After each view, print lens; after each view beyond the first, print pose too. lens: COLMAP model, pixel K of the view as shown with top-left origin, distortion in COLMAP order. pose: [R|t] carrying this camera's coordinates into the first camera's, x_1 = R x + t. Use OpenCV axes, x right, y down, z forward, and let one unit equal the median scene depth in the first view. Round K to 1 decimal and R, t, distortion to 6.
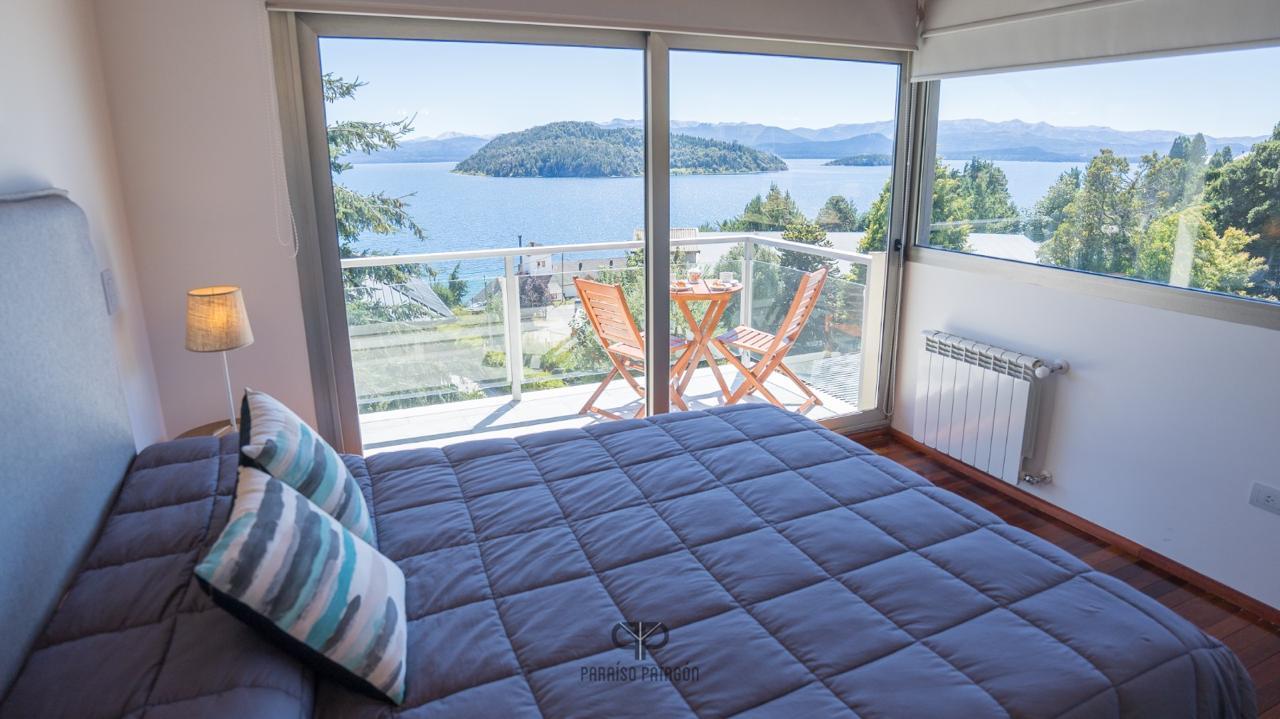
lens RADIAL K [[743.8, 0, 641.3], [0, 743.8, 362.3], [0, 0, 1]] dist [-0.065830, 0.002930]
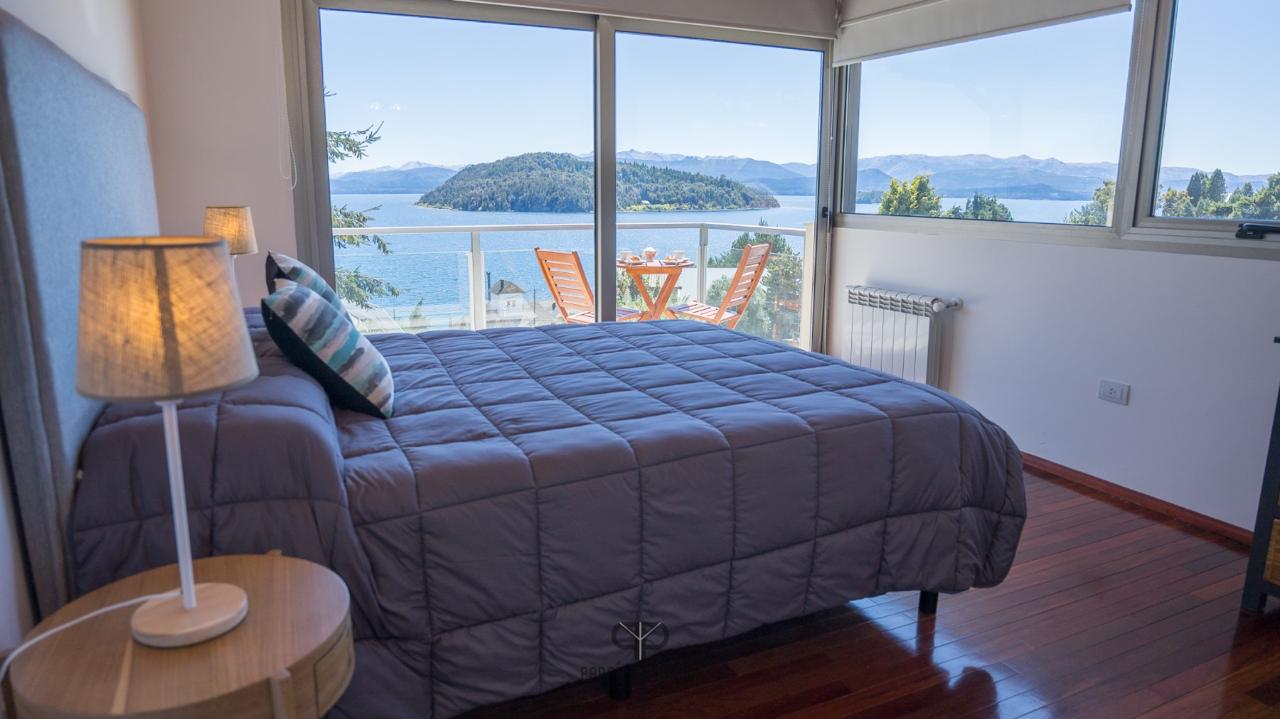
lens RADIAL K [[814.3, 0, 640.0], [0, 814.3, 359.5], [0, 0, 1]] dist [-0.051845, -0.000752]
pose [[0.999675, 0.008512, 0.024043, 0.044963], [-0.006879, 0.997715, -0.067207, 0.163061], [-0.024560, 0.067020, 0.997449, -0.222224]]
